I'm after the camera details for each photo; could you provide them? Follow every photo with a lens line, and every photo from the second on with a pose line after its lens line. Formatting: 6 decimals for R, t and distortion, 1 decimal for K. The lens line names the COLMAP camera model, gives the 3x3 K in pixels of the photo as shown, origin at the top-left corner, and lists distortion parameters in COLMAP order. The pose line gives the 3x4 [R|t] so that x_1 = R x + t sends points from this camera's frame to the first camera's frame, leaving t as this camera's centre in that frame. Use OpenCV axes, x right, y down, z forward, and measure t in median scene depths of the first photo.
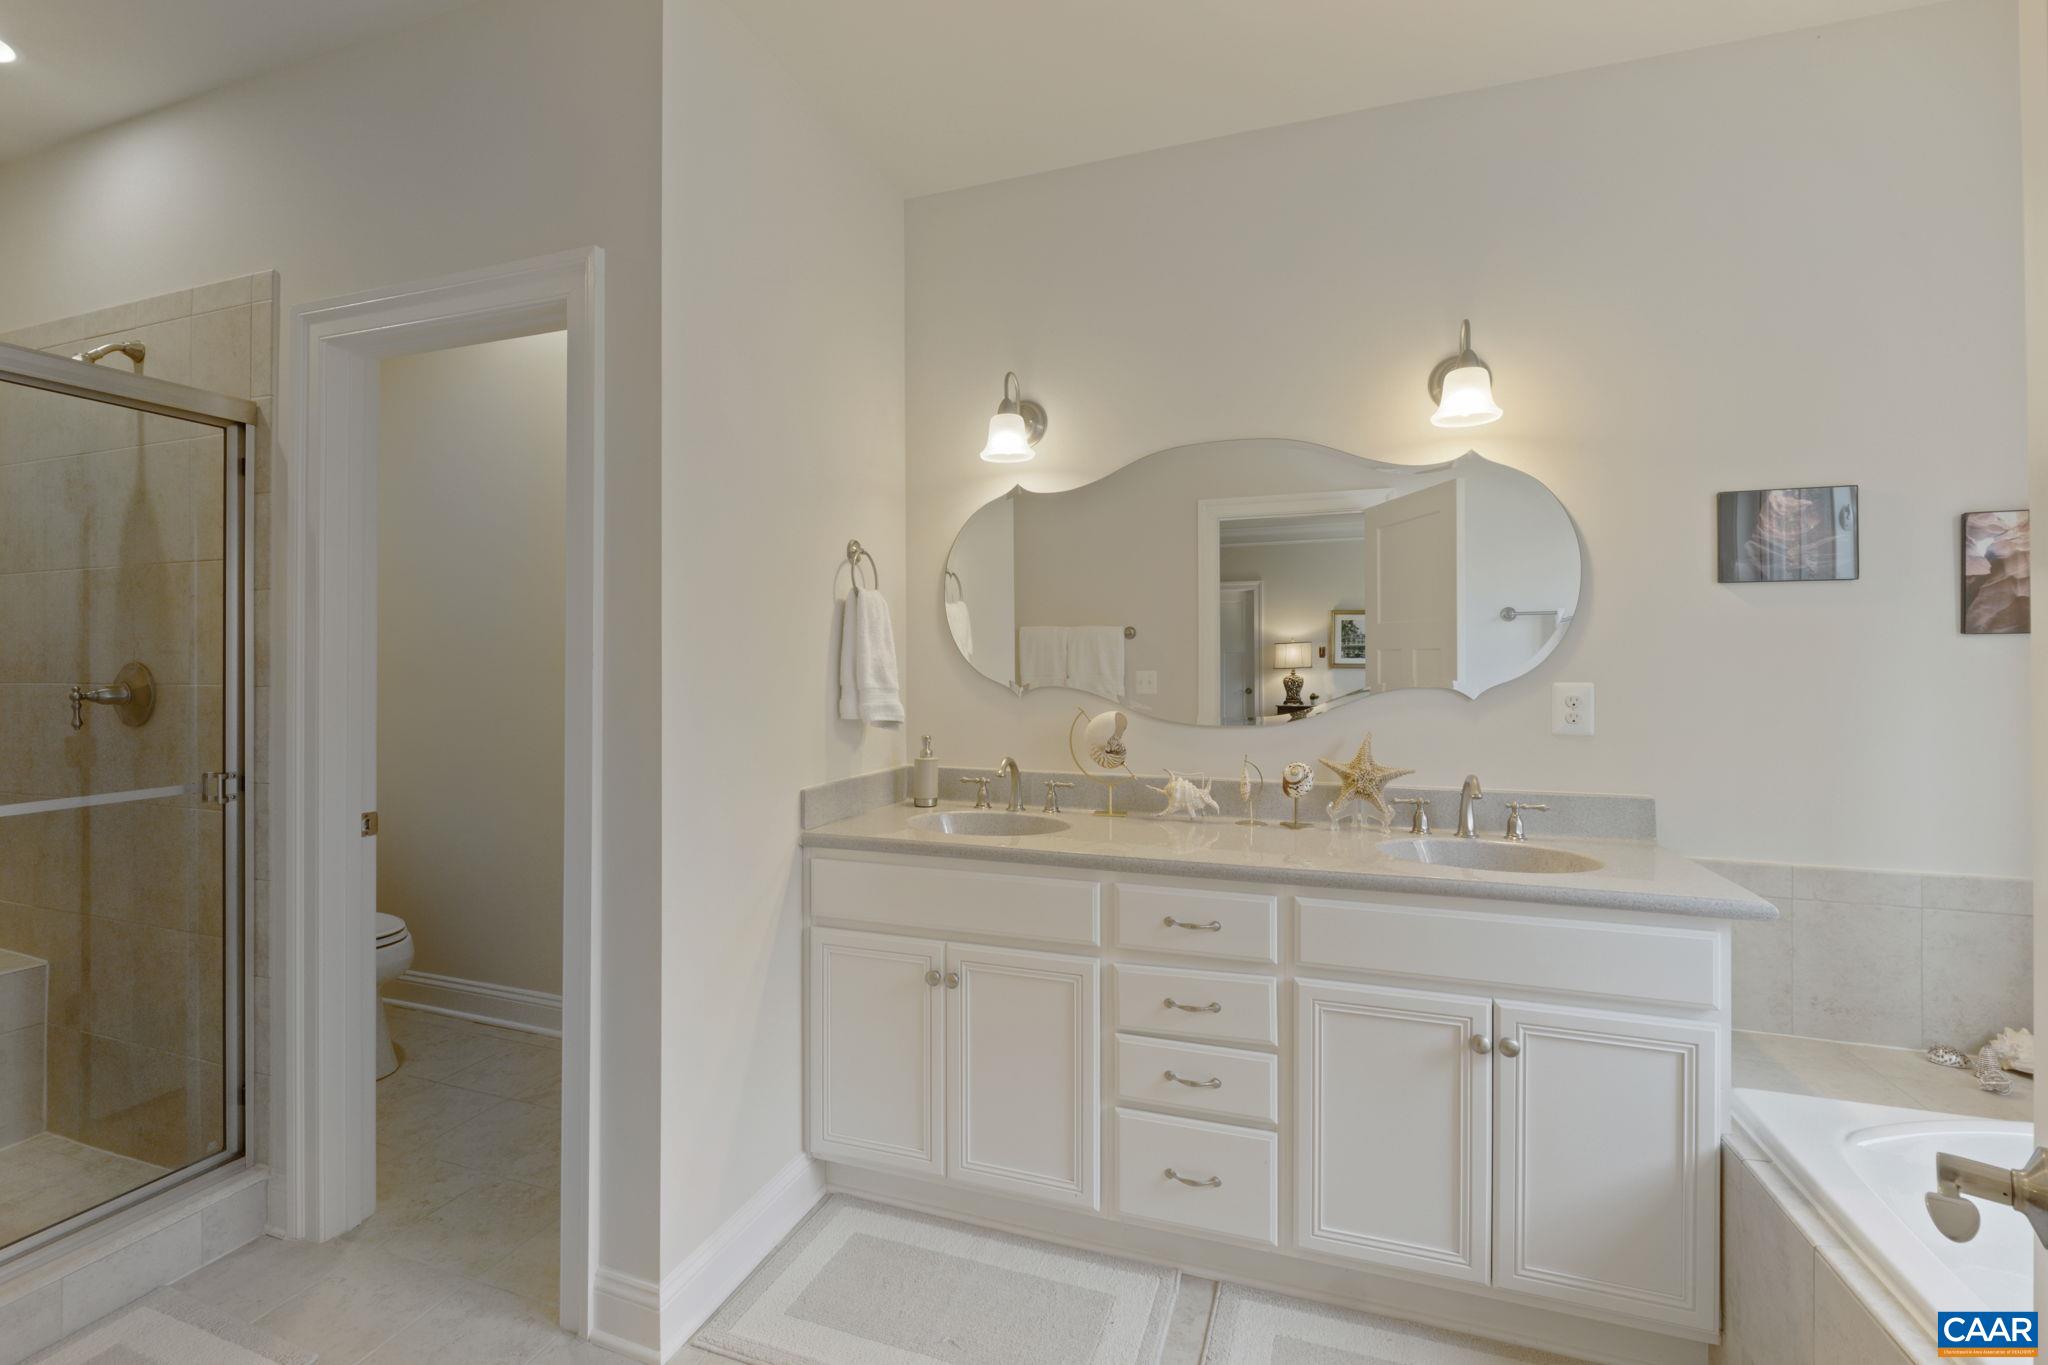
lens RADIAL K [[891.0, 0, 1015.3], [0, 891.0, 649.4], [0, 0, 1]] dist [-0.000608, 0.000114]
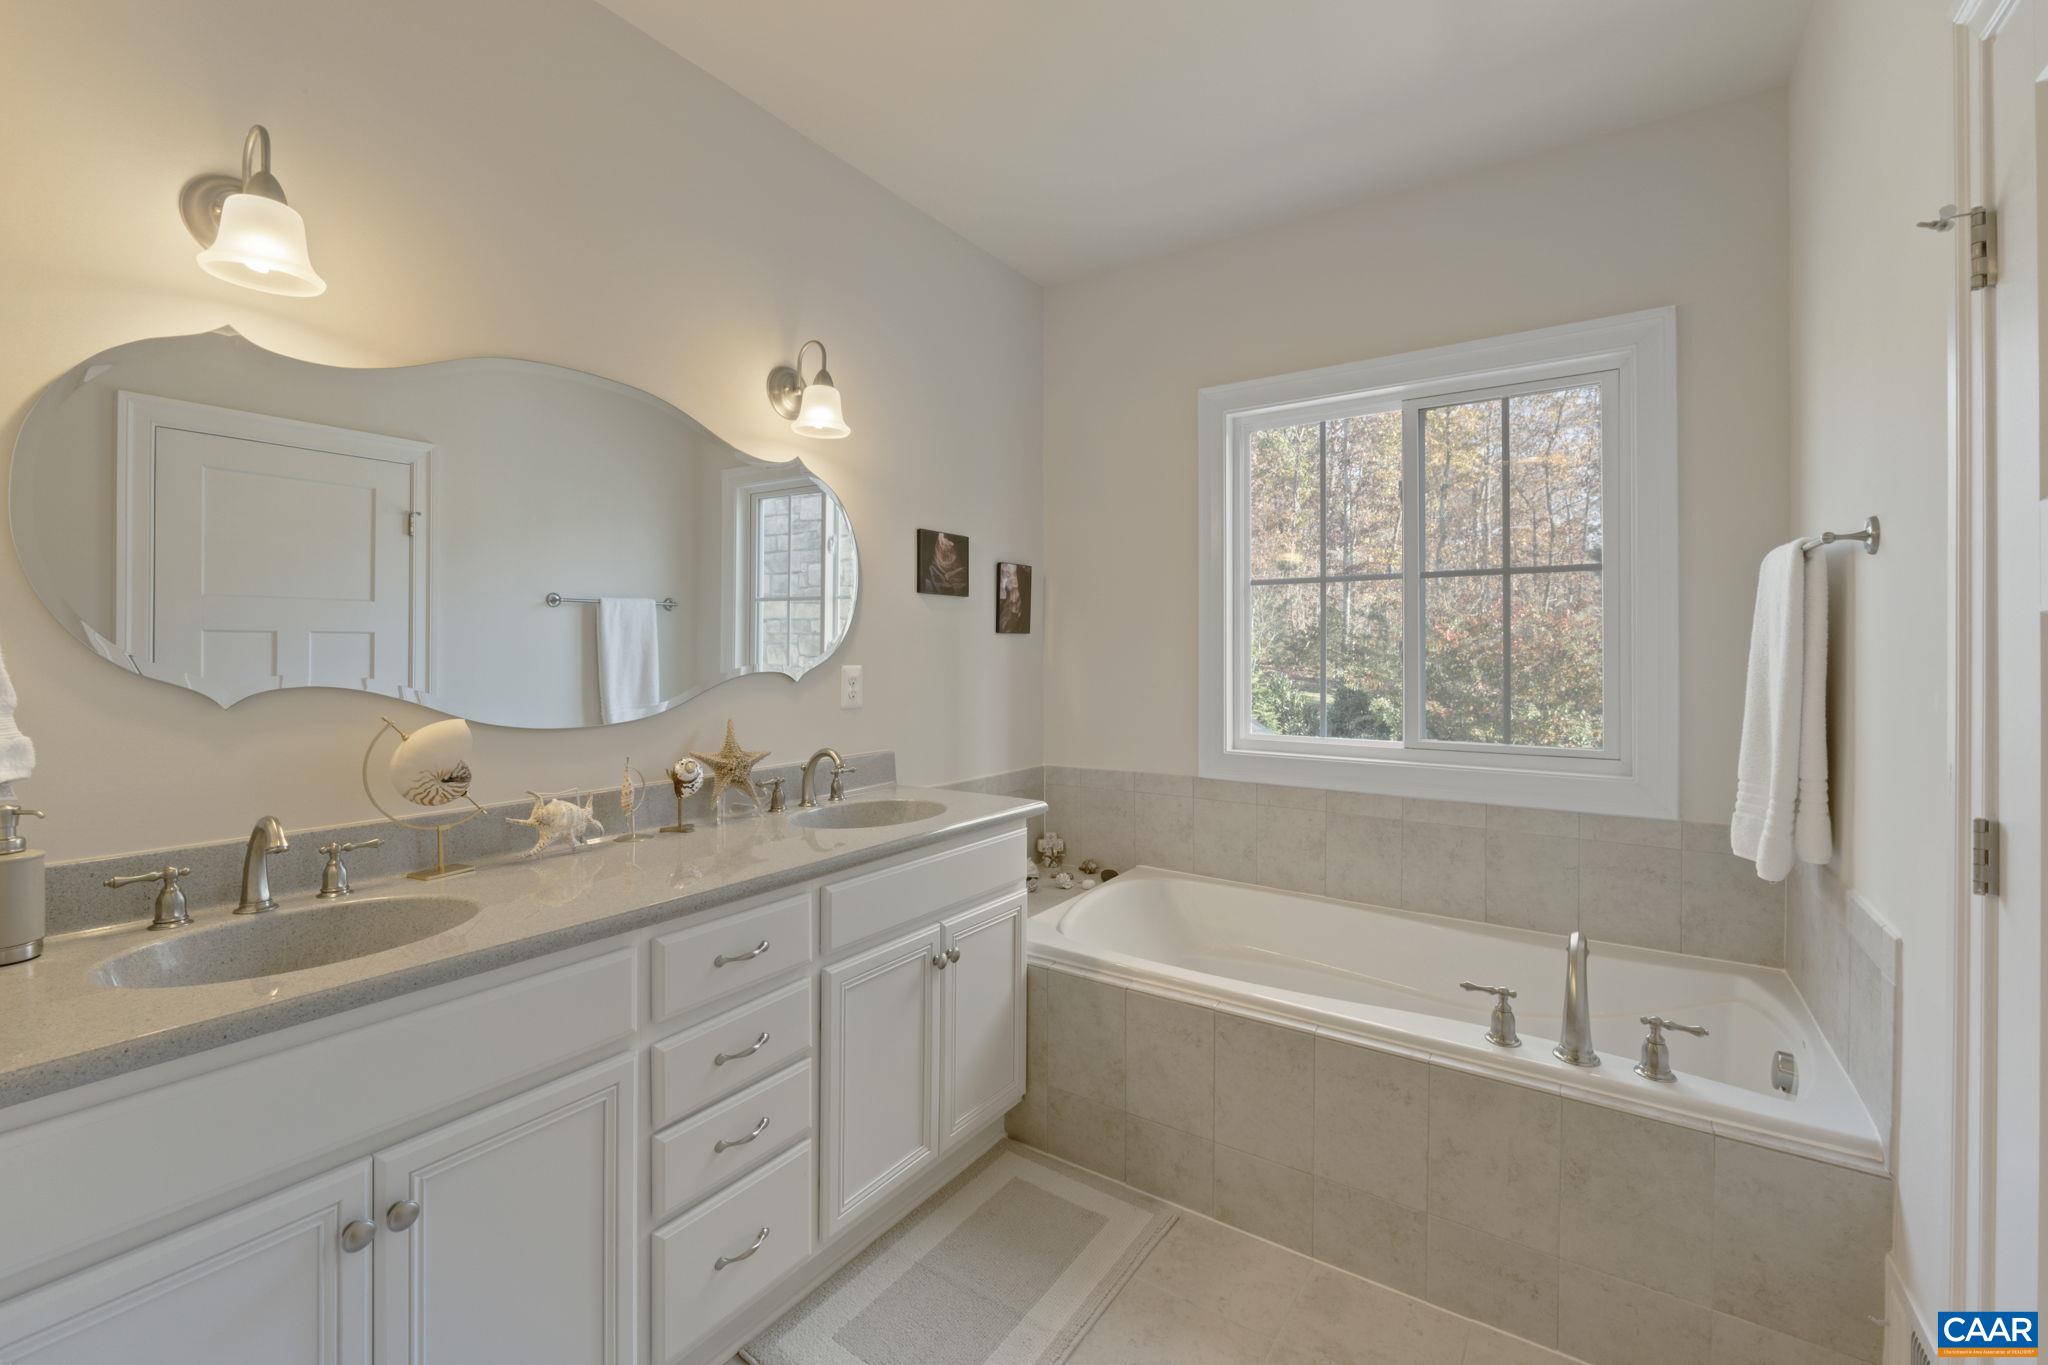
lens RADIAL K [[872.6, 0, 1023.3], [0, 872.6, 640.8], [0, 0, 1]] dist [-0.002305, 0.000029]
pose [[0.254675, 0.011270, 0.966961, -0.485568], [-0.017067, 0.999829, -0.007158, 0.008065], [-0.966876, -0.014680, 0.254824, 0.469980]]
